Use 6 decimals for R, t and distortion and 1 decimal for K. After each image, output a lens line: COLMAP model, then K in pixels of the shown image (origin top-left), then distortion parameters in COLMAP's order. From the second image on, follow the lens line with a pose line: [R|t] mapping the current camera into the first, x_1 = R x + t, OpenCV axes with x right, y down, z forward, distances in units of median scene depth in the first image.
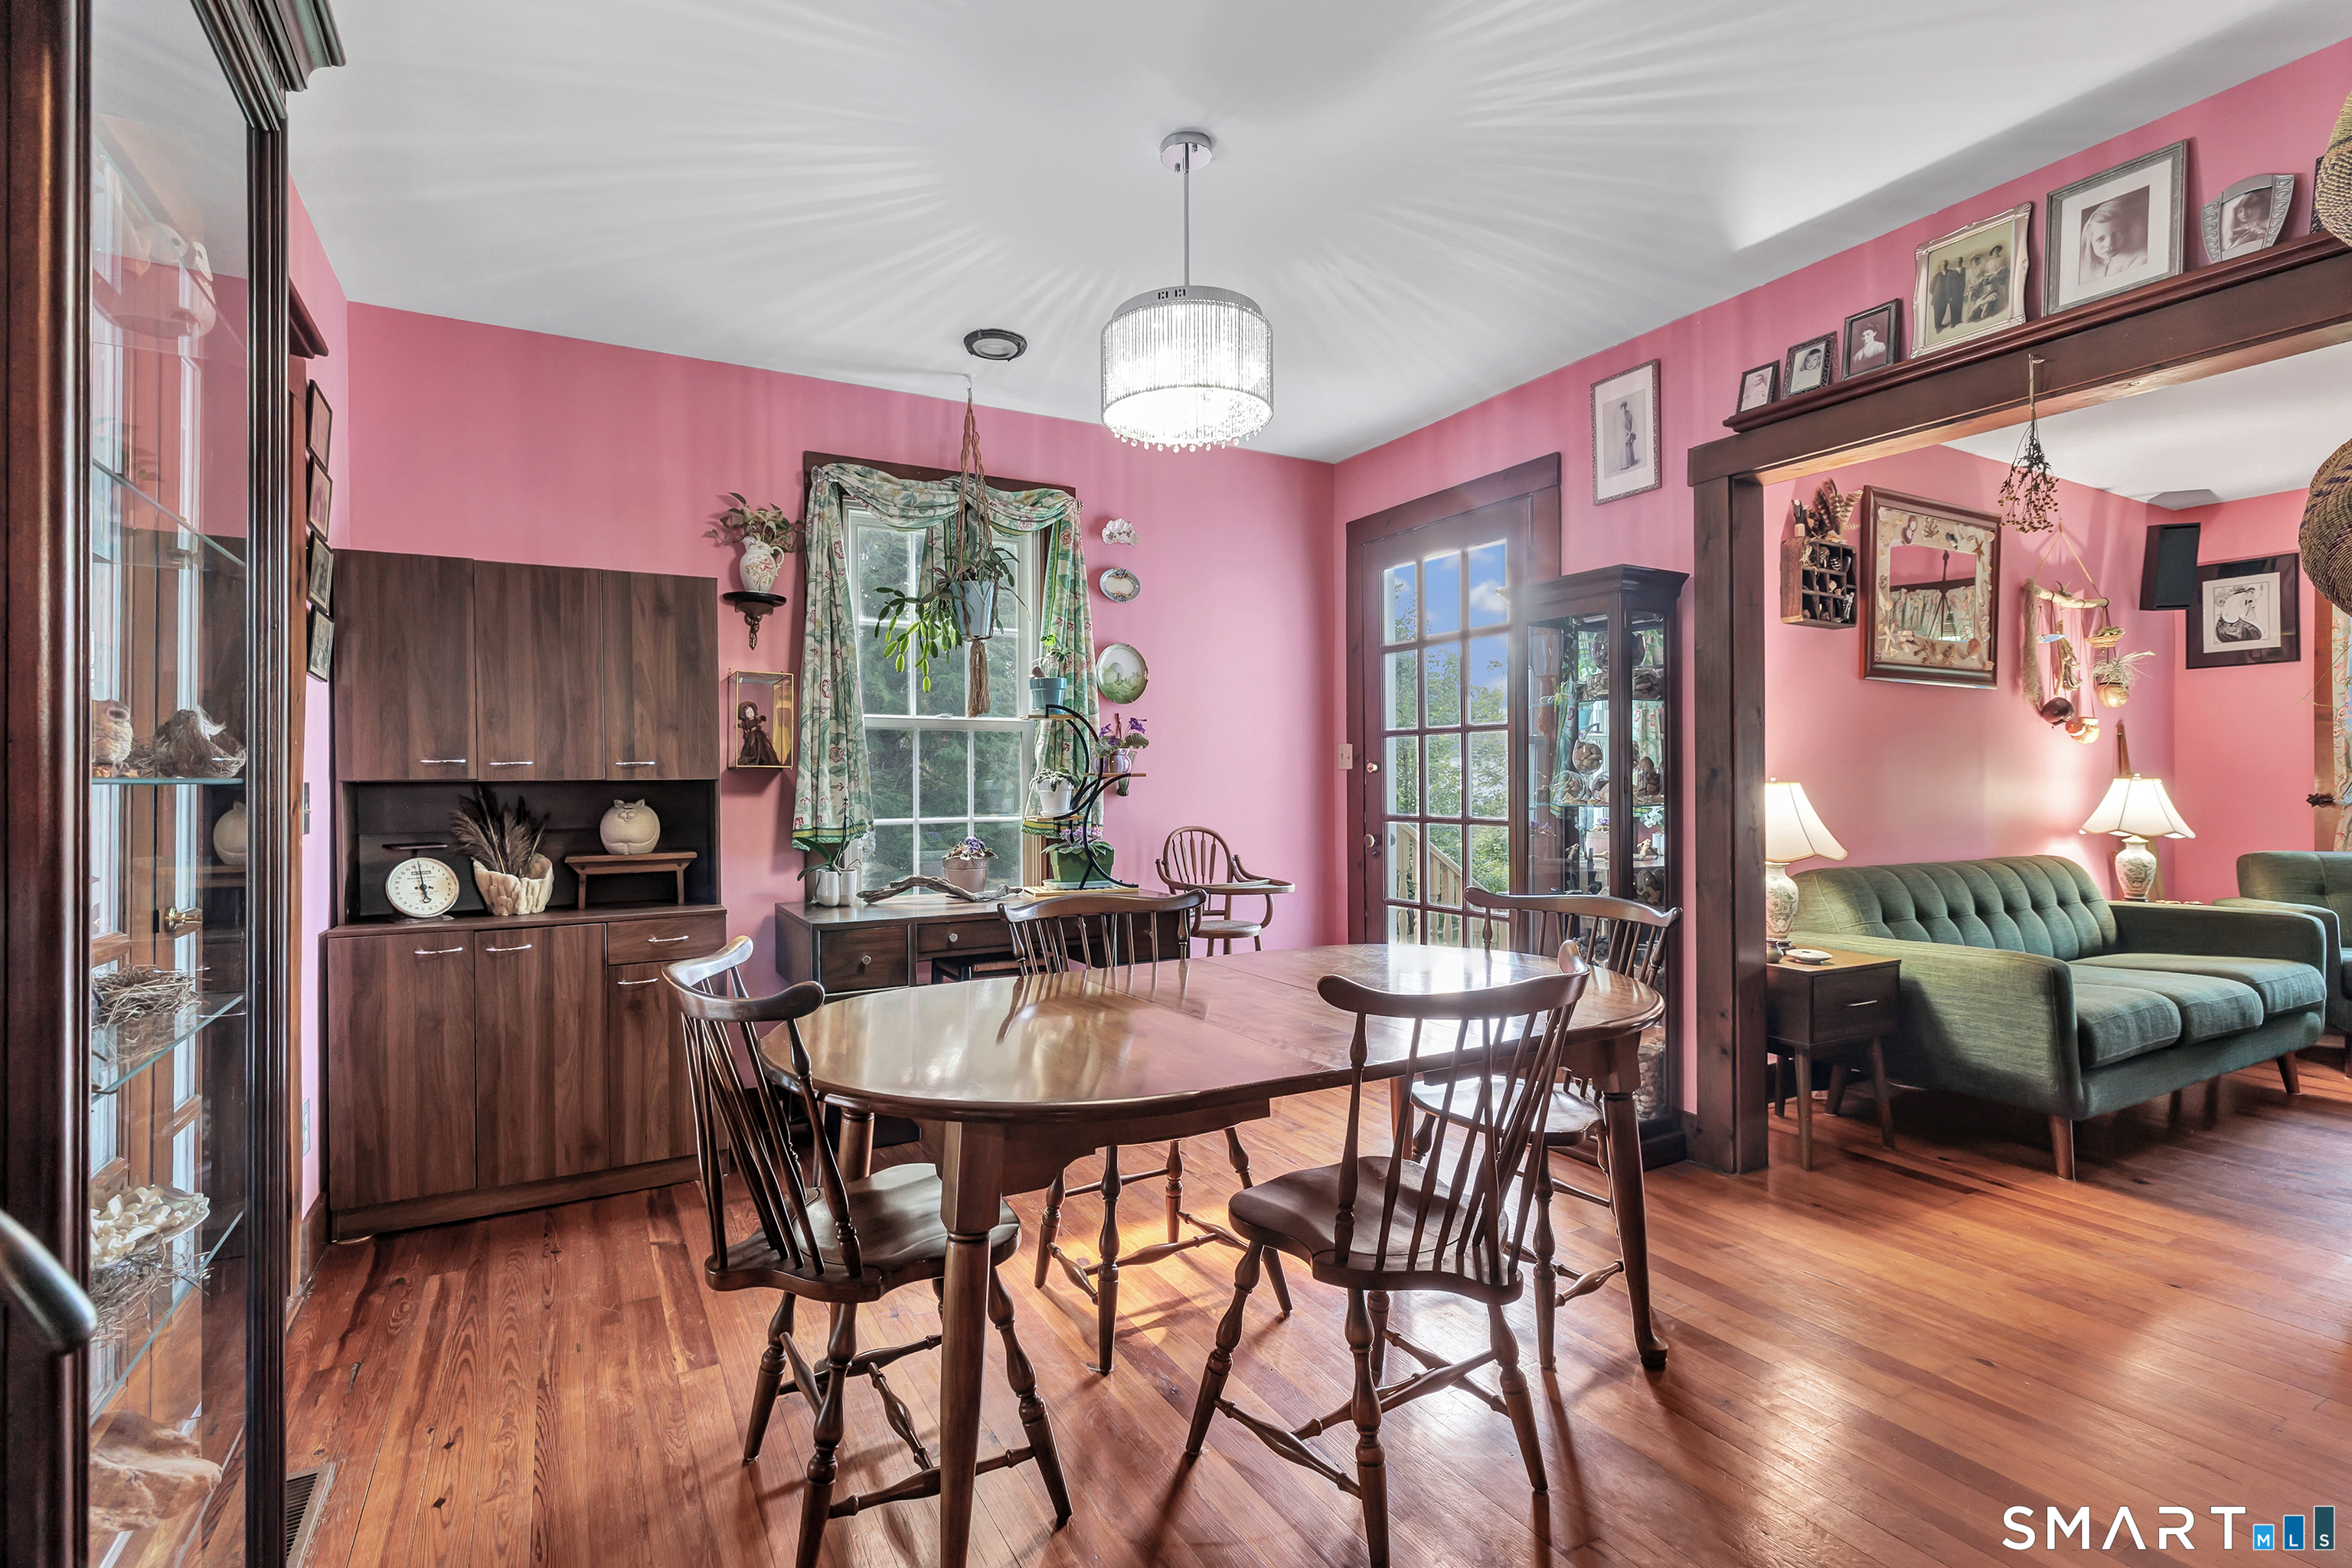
lens RADIAL K [[1072.1, 0, 1178.4], [0, 1072.1, 776.8], [0, 0, 1]] dist [0.000063, -0.000307]
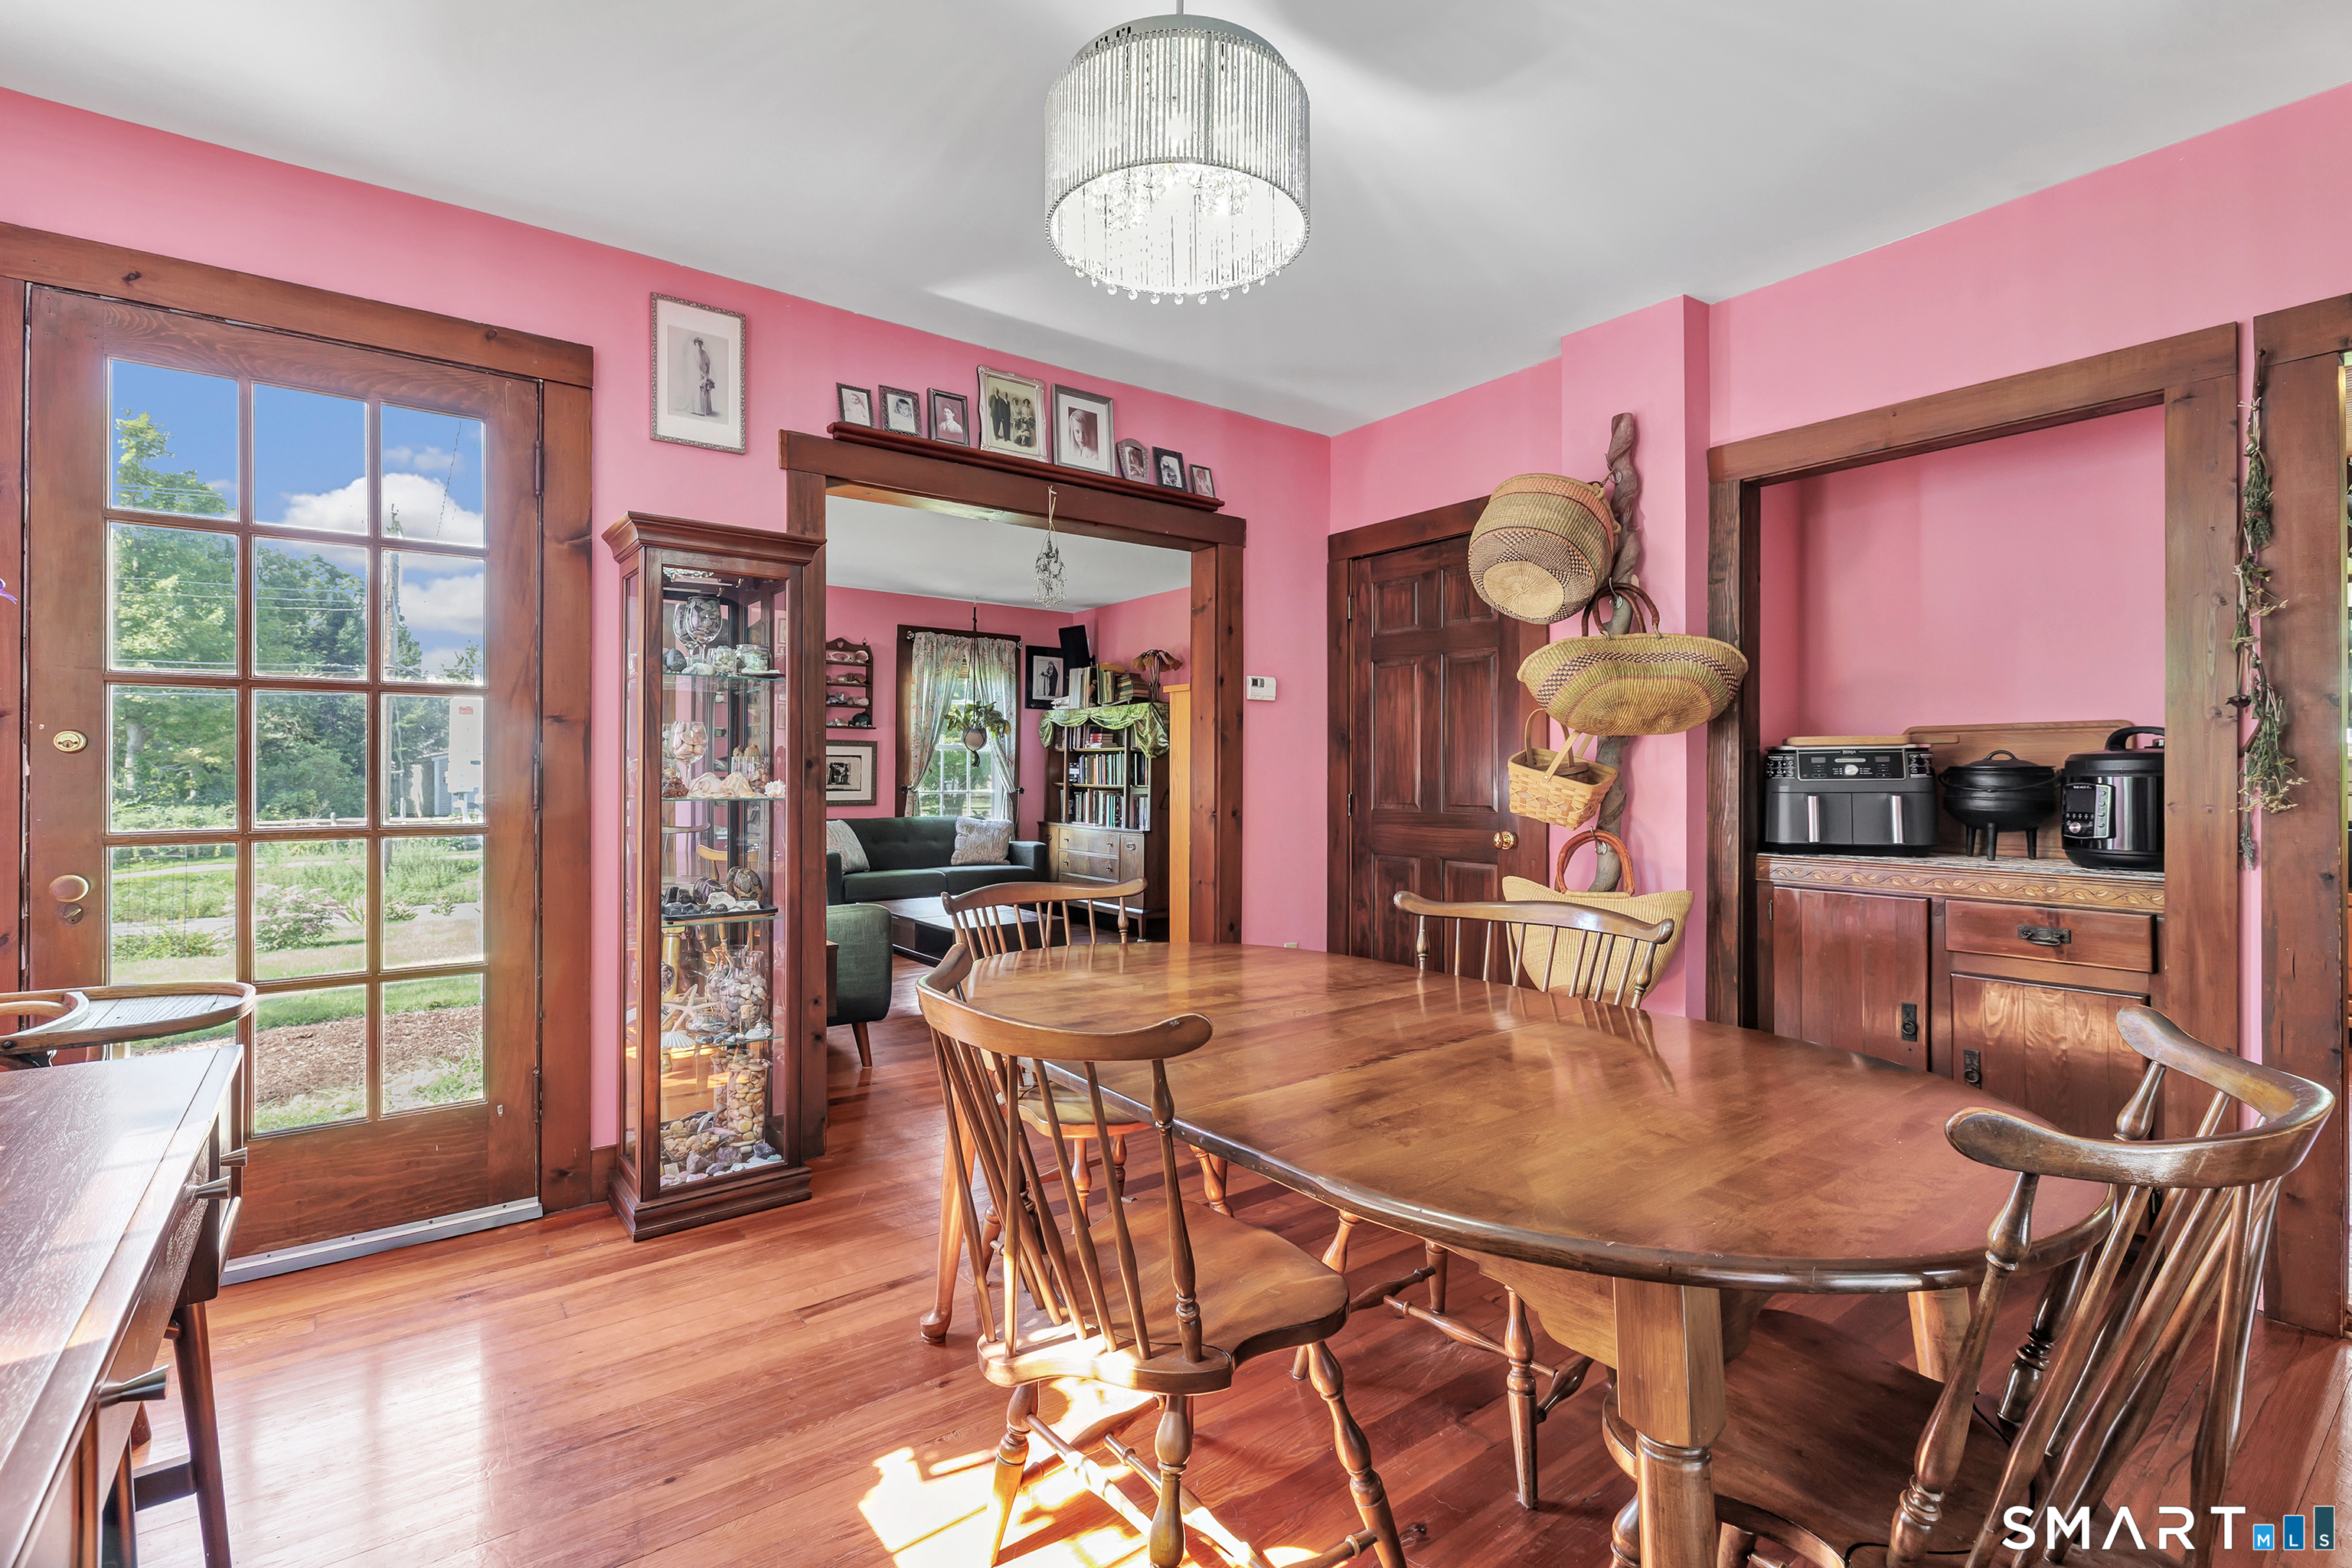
lens RADIAL K [[1072.1, 0, 1160.7], [0, 1072.1, 777.5], [0, 0, 1]] dist [0.000063, -0.000307]
pose [[-0.121517, 0.000583, 0.992589, -0.364947], [-0.002678, 0.999996, -0.000915, 0.007042], [-0.992586, -0.002770, -0.121515, 0.530615]]
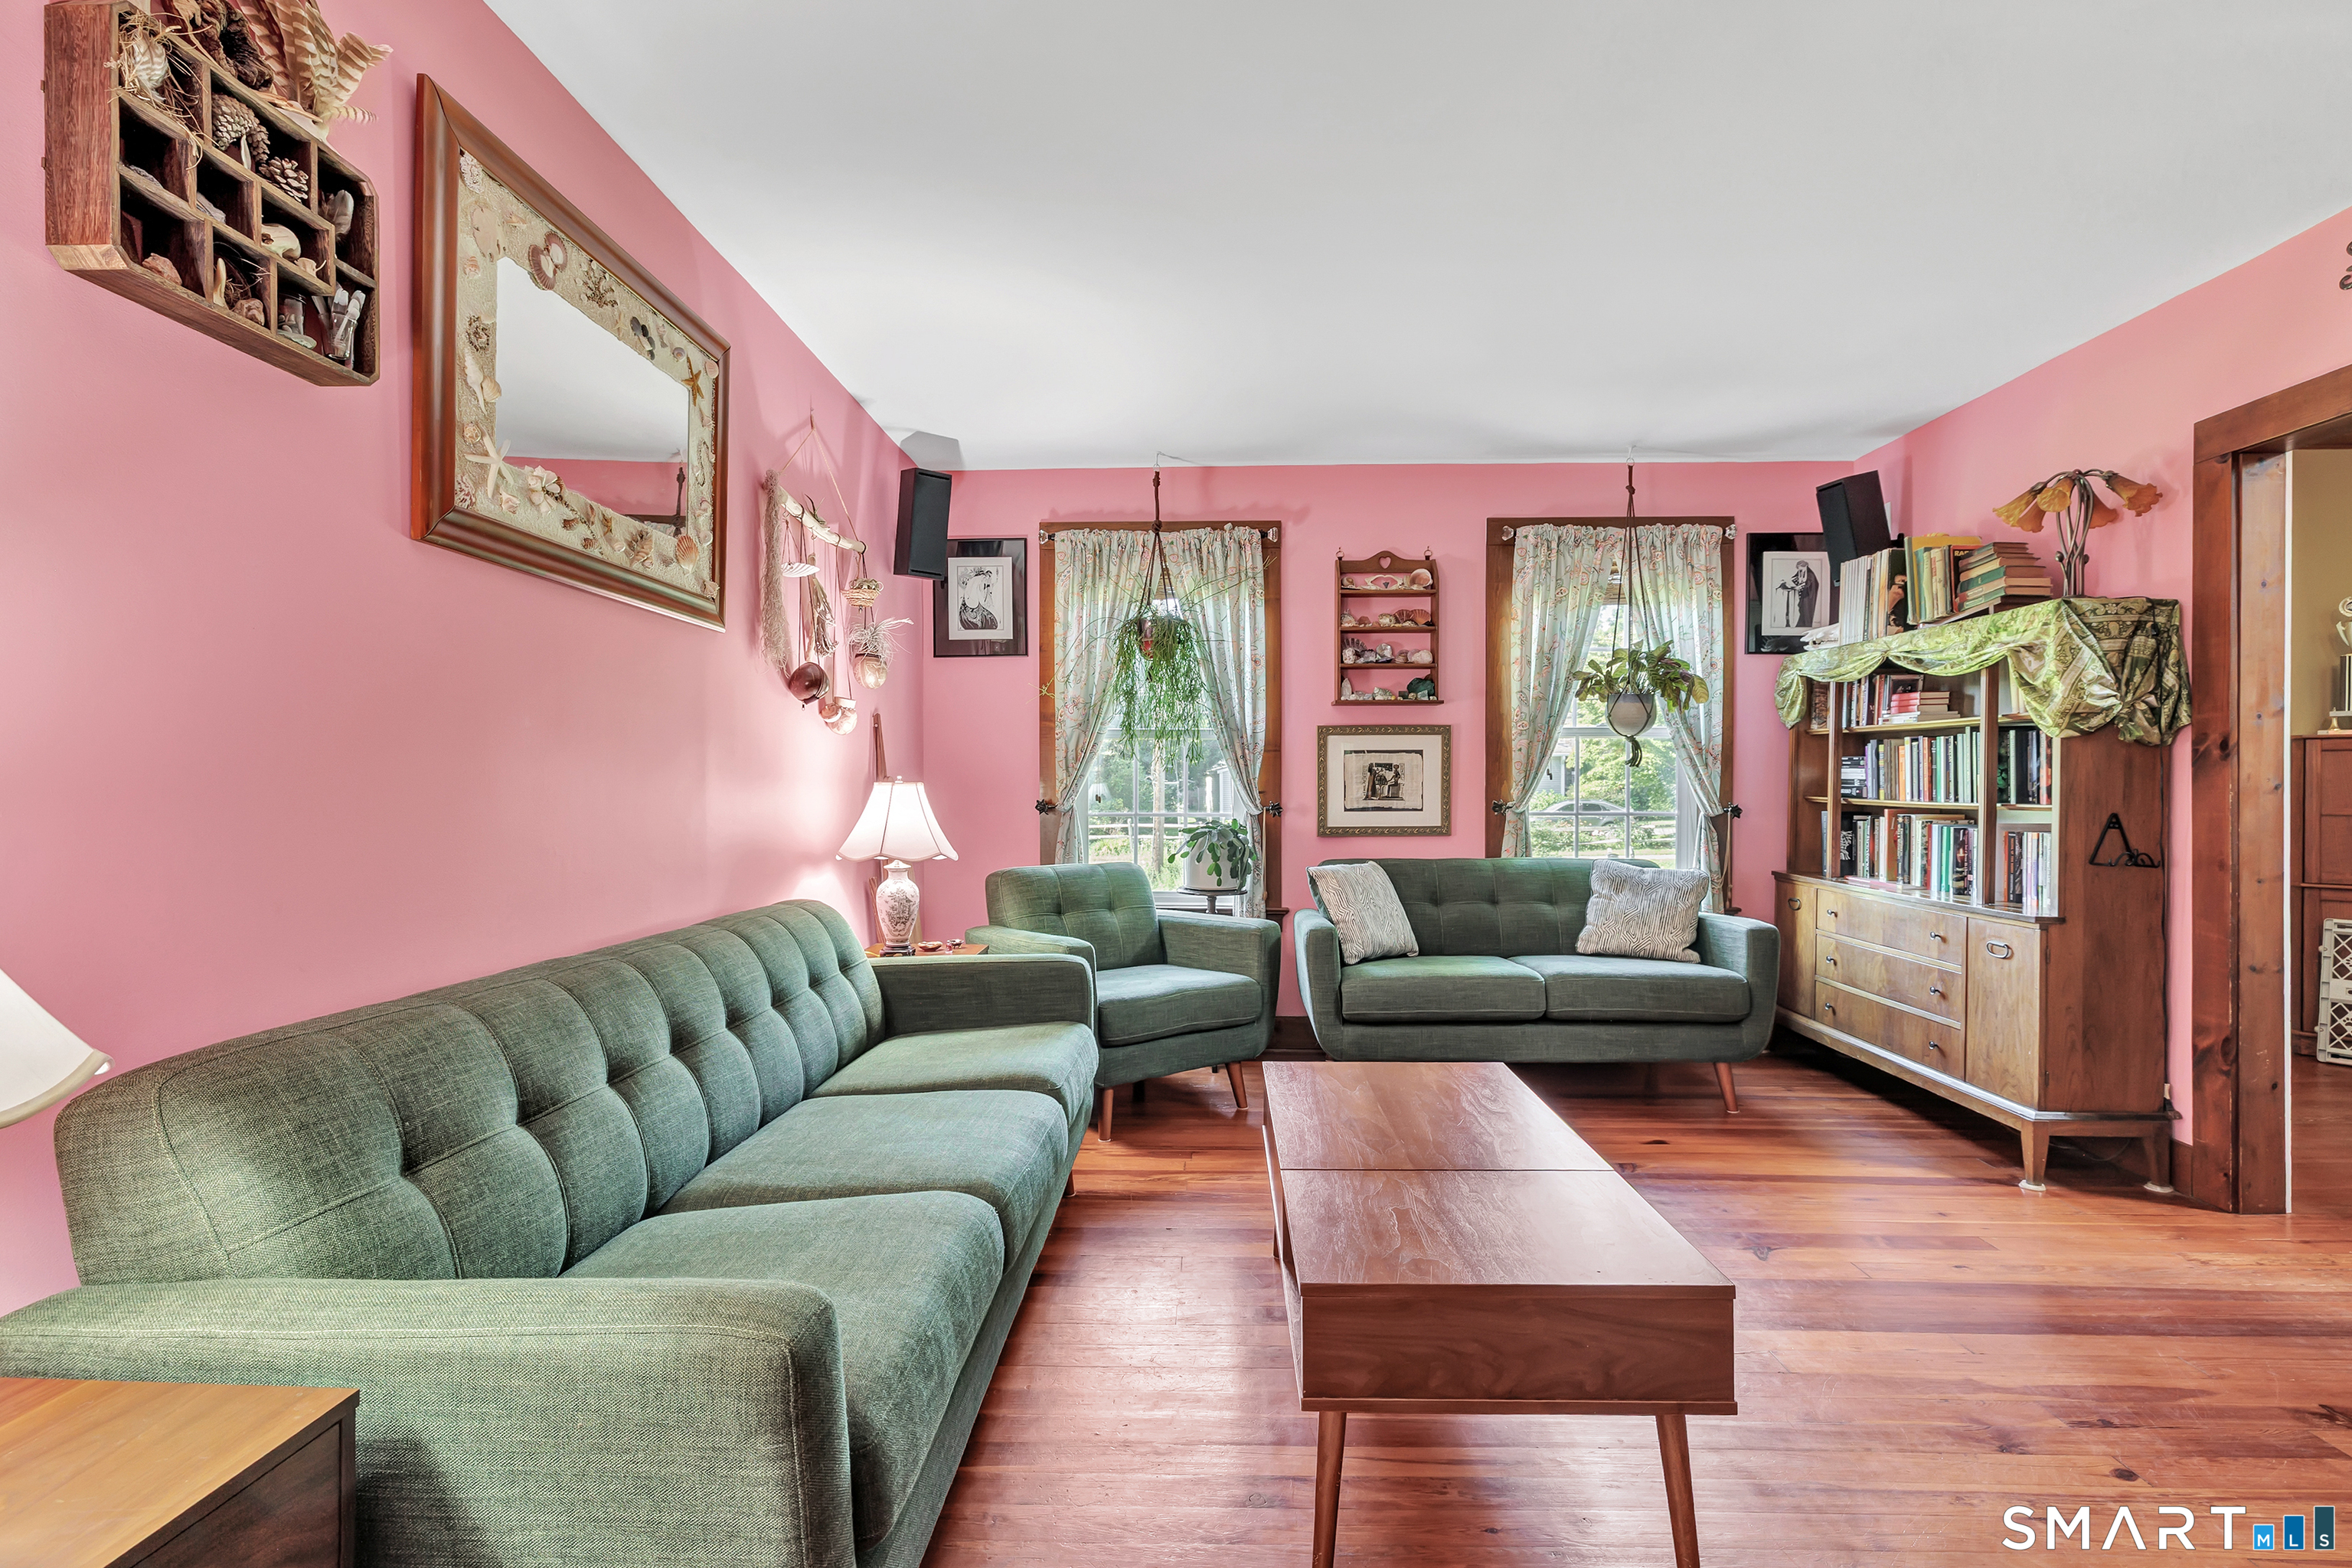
lens RADIAL K [[1072.1, 0, 1204.2], [0, 1072.1, 792.3], [0, 0, 1]] dist [0.000063, -0.000307]
pose [[0.510554, -0.006422, 0.859822, 0.387260], [0.002584, 0.999979, 0.005935, 0.004544], [-0.859842, -0.000808, 0.510560, 0.466543]]
